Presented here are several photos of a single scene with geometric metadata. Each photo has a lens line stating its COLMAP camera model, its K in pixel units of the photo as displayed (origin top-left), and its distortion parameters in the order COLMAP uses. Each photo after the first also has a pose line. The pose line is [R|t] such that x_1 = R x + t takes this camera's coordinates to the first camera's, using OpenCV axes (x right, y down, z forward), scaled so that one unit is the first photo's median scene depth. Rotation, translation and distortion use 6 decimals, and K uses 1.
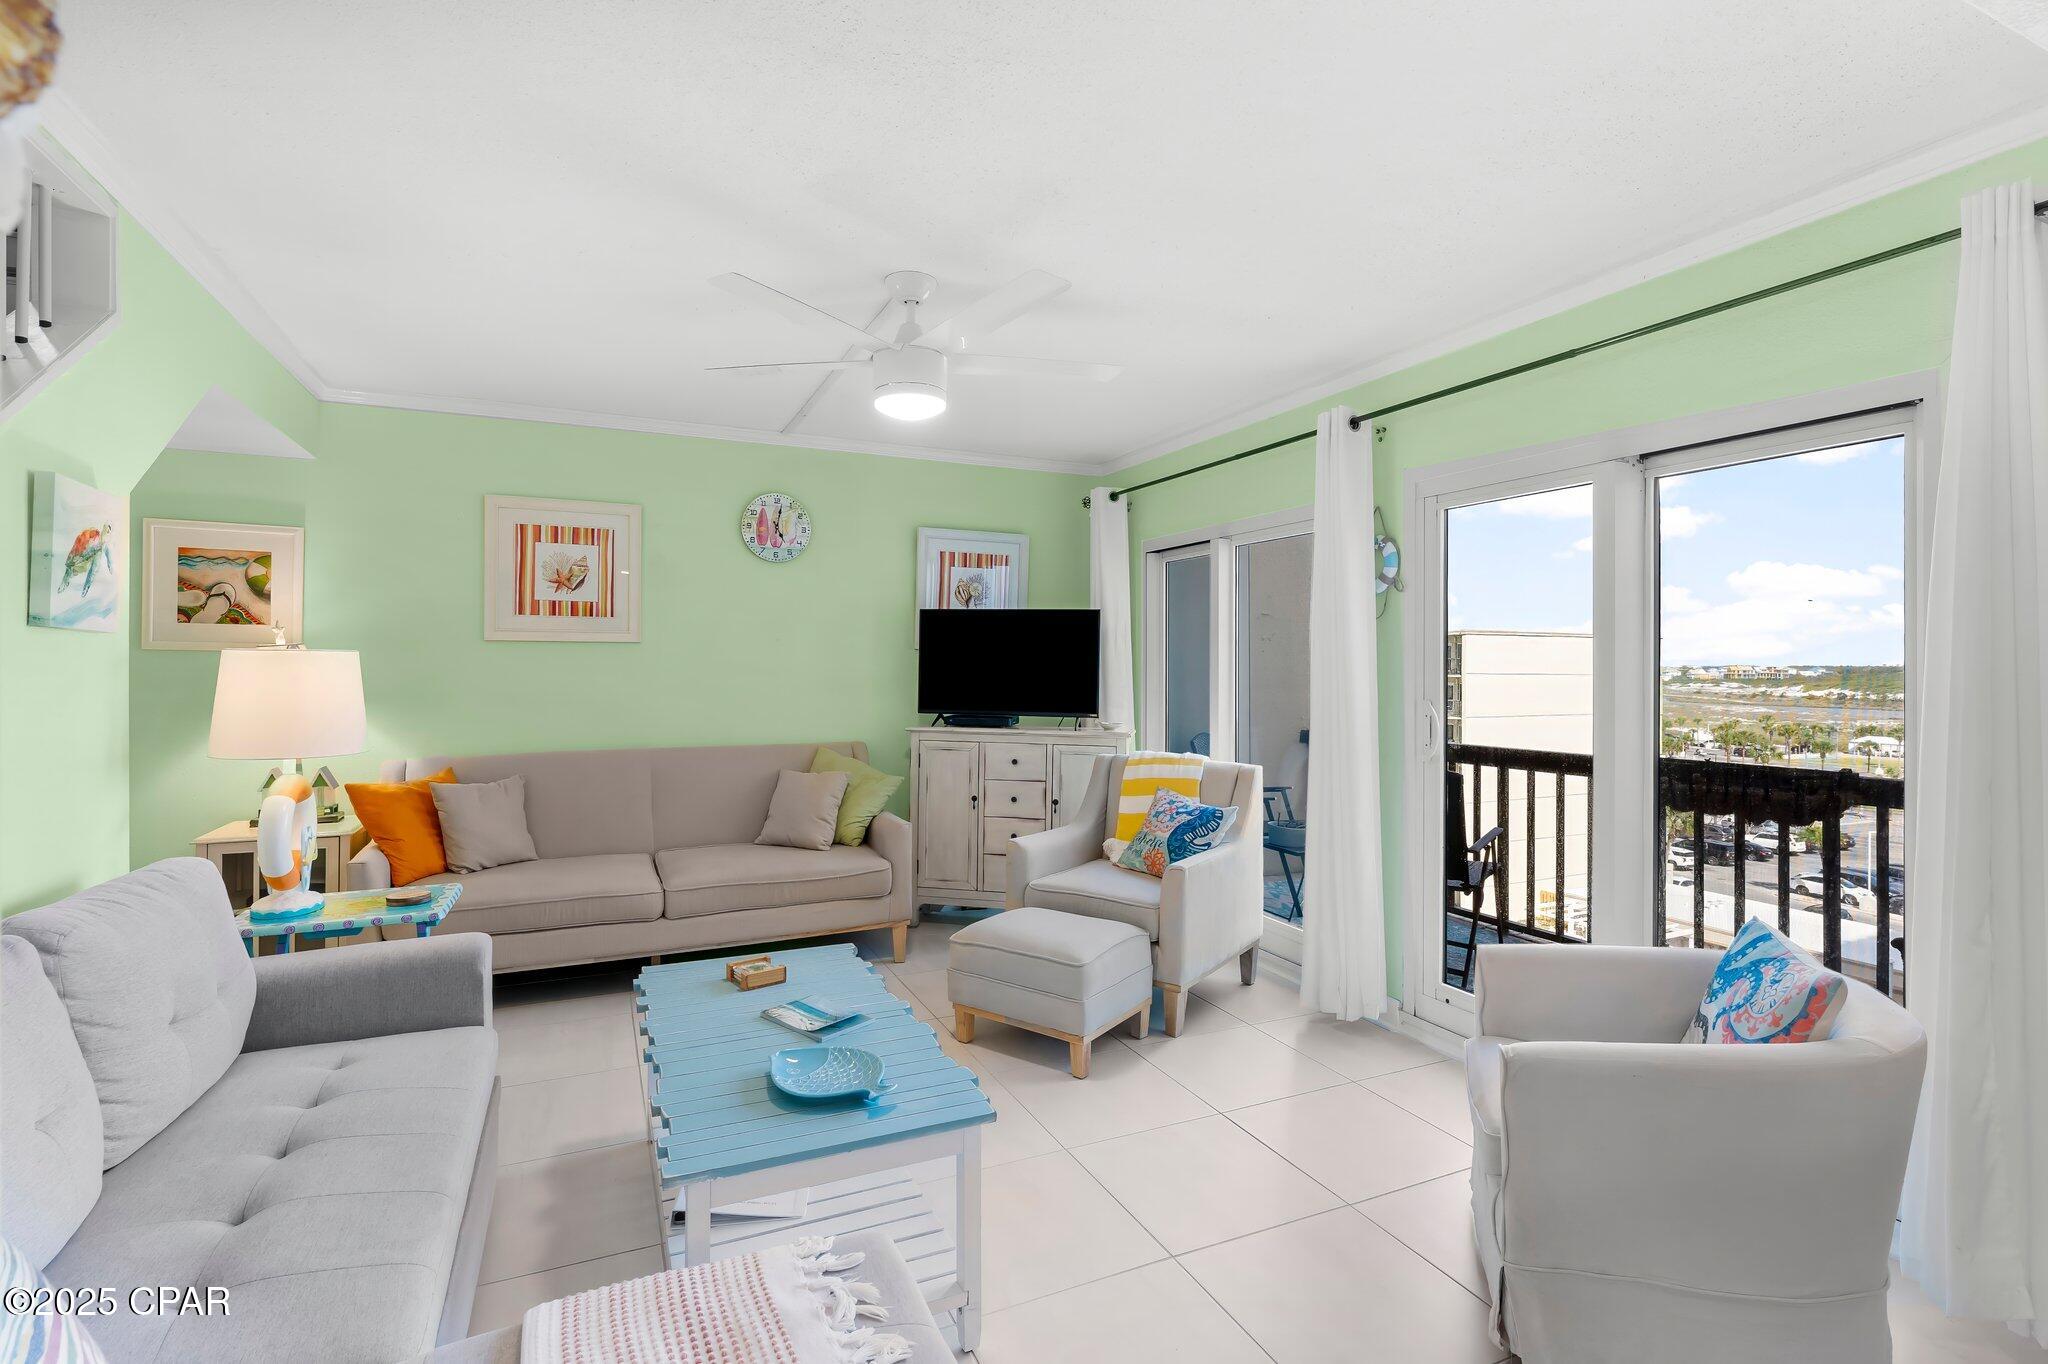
lens RADIAL K [[938.6, 0, 992.4], [0, 938.6, 659.5], [0, 0, 1]] dist [-0.000176, 0.000740]
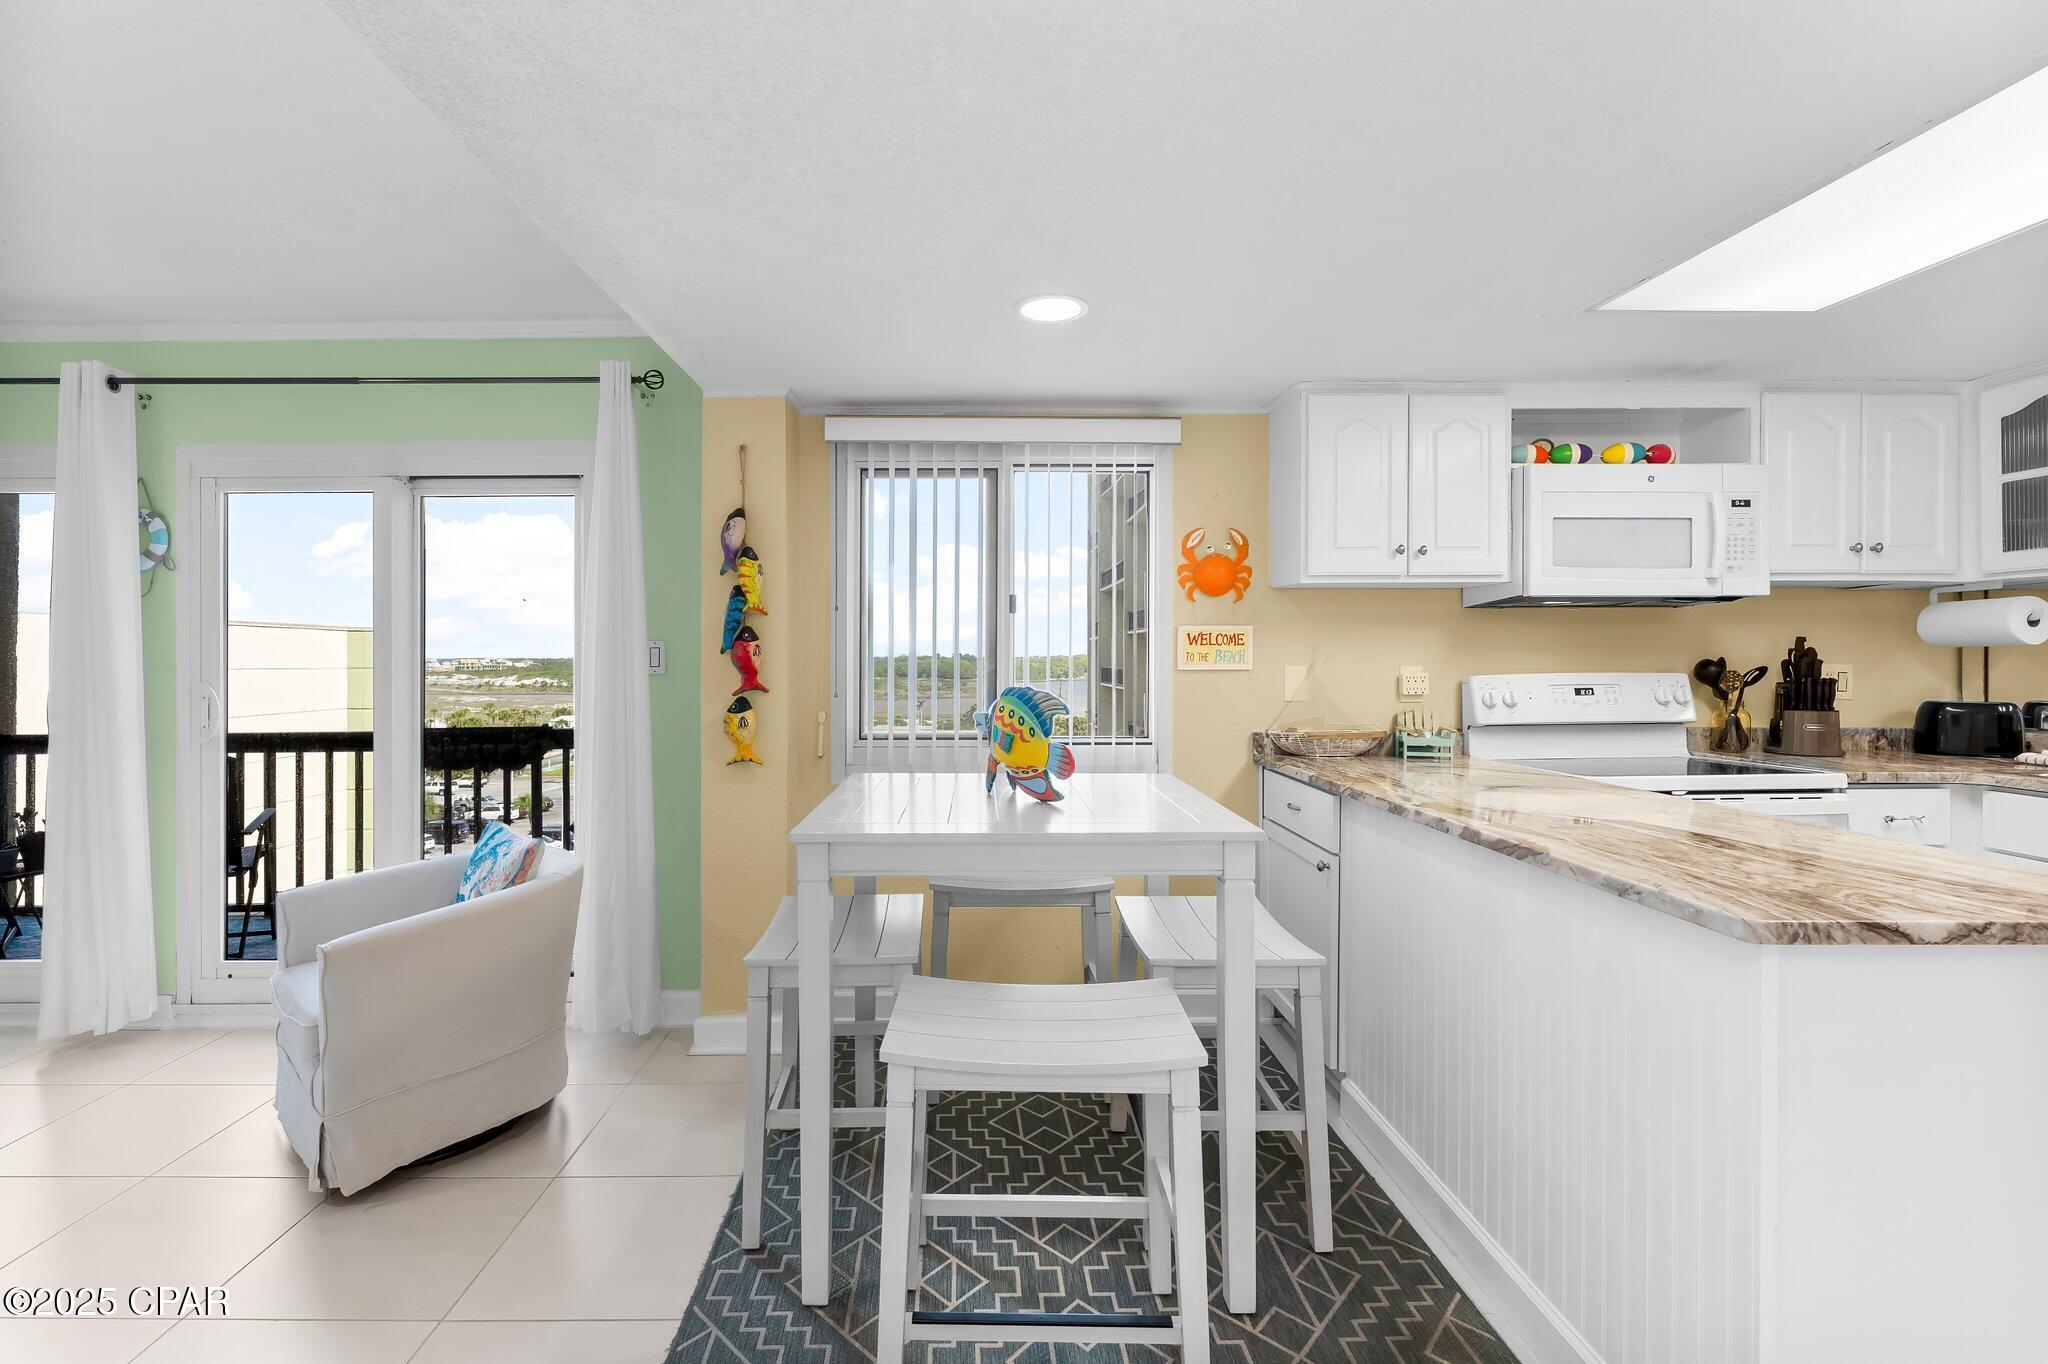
lens RADIAL K [[976.7, 0, 974.2], [0, 976.7, 658.9], [0, 0, 1]] dist [-0.002664, -0.000583]
pose [[0.407888, -0.006117, 0.913011, -0.142502], [0.000933, 0.999980, 0.006283, 0.012877], [-0.913031, -0.001711, 0.407885, -0.160614]]
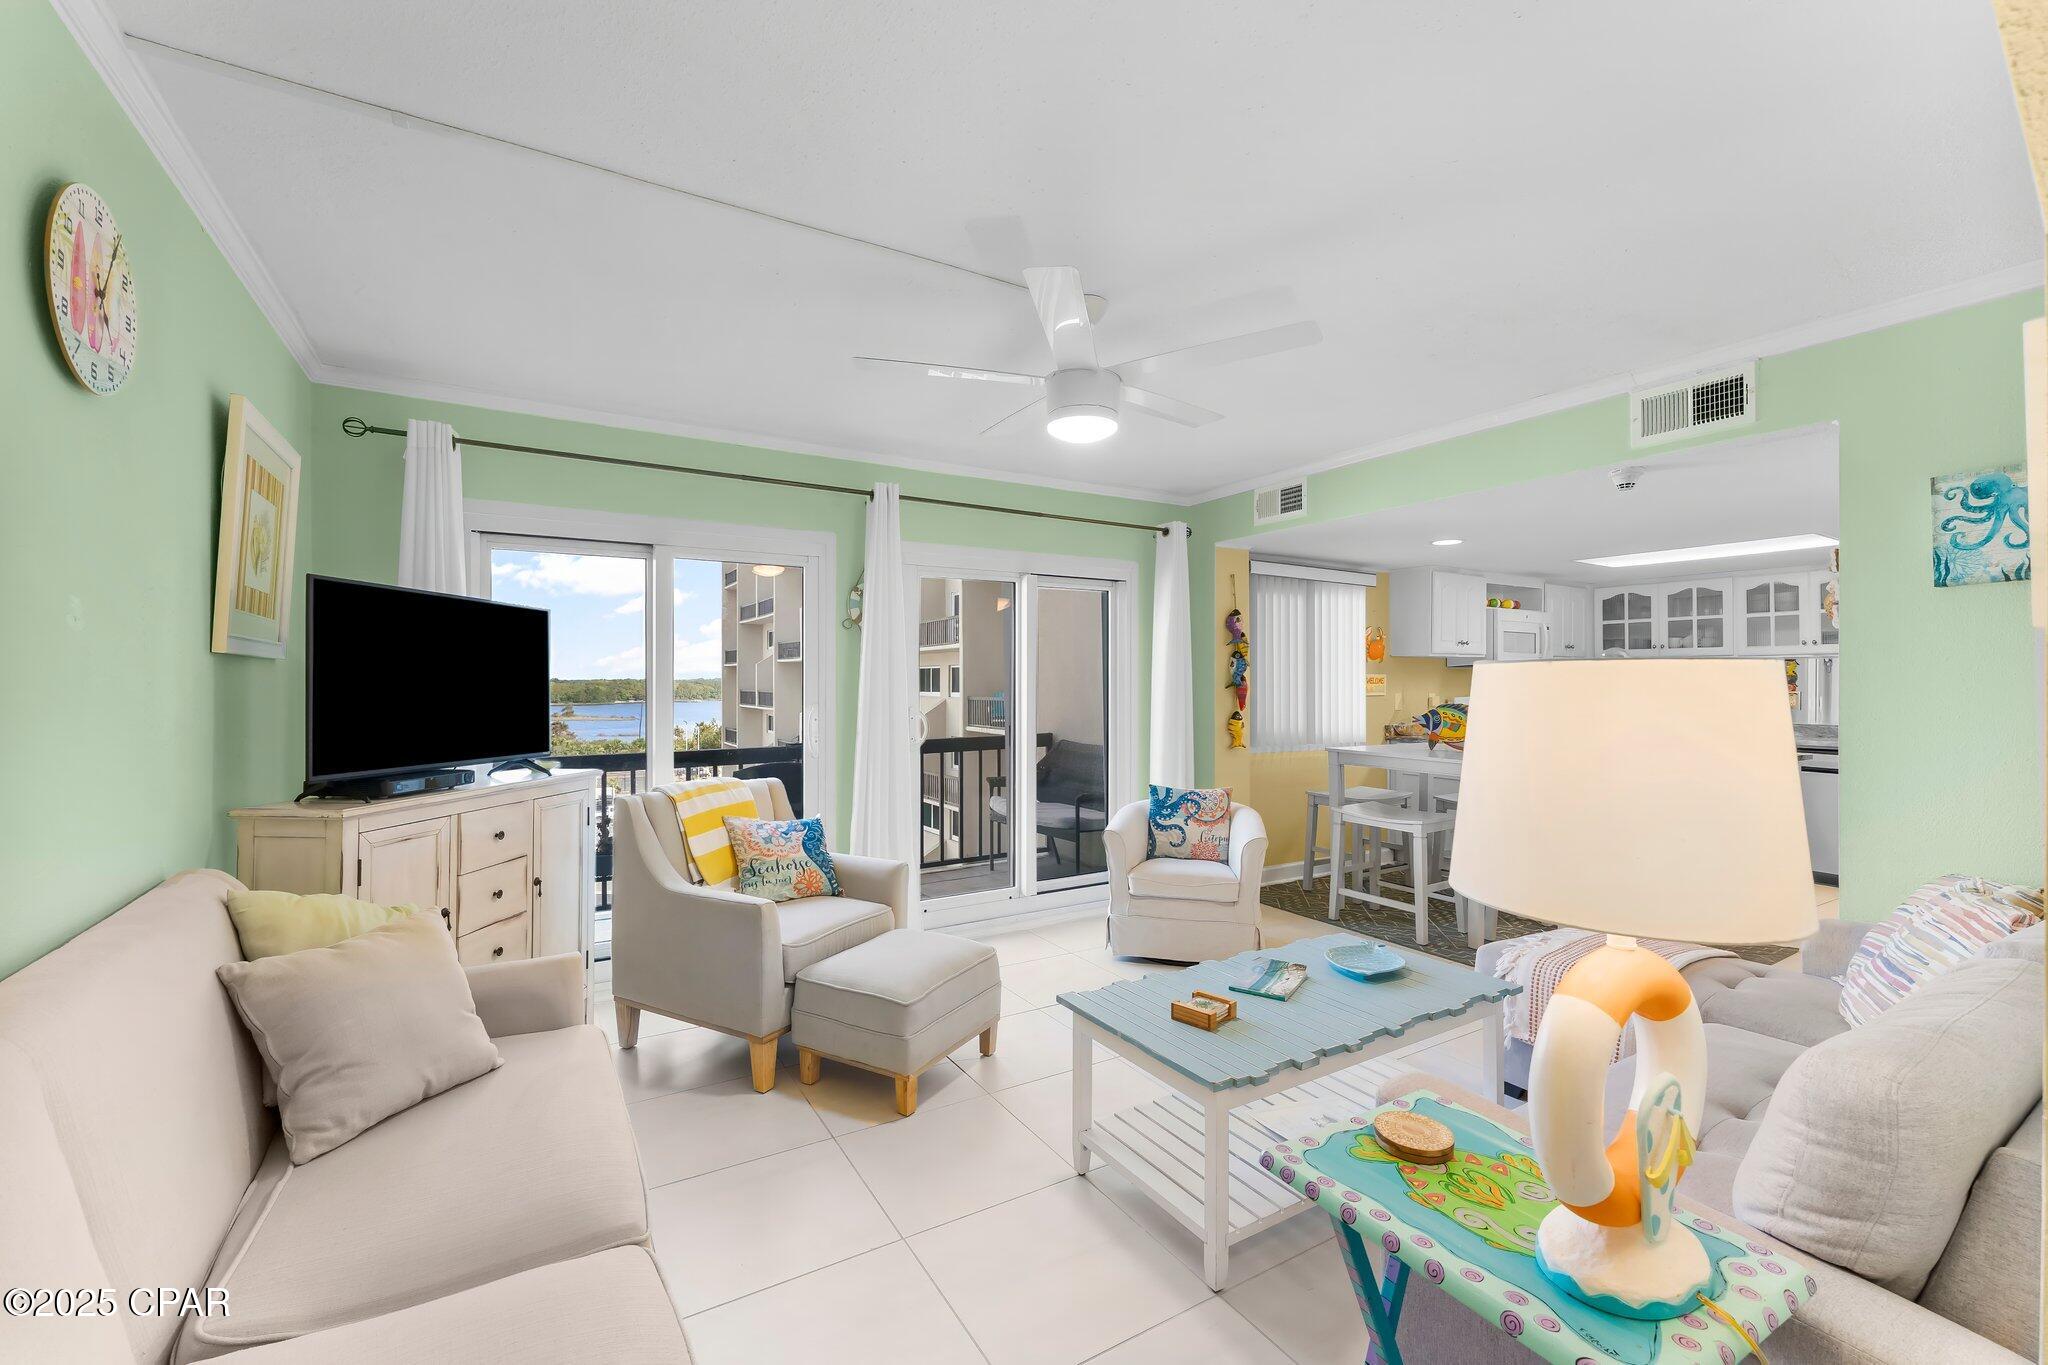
lens RADIAL K [[843.1, 0, 1024.0], [0, 843.1, 682.5], [0, 0, 1]] dist [-0.000633, -0.000031]
pose [[-0.121246, -0.004880, 0.992610, -0.792805], [-0.004008, 0.999982, 0.004427, -0.001105], [-0.992614, -0.003441, -0.121264, 0.944464]]
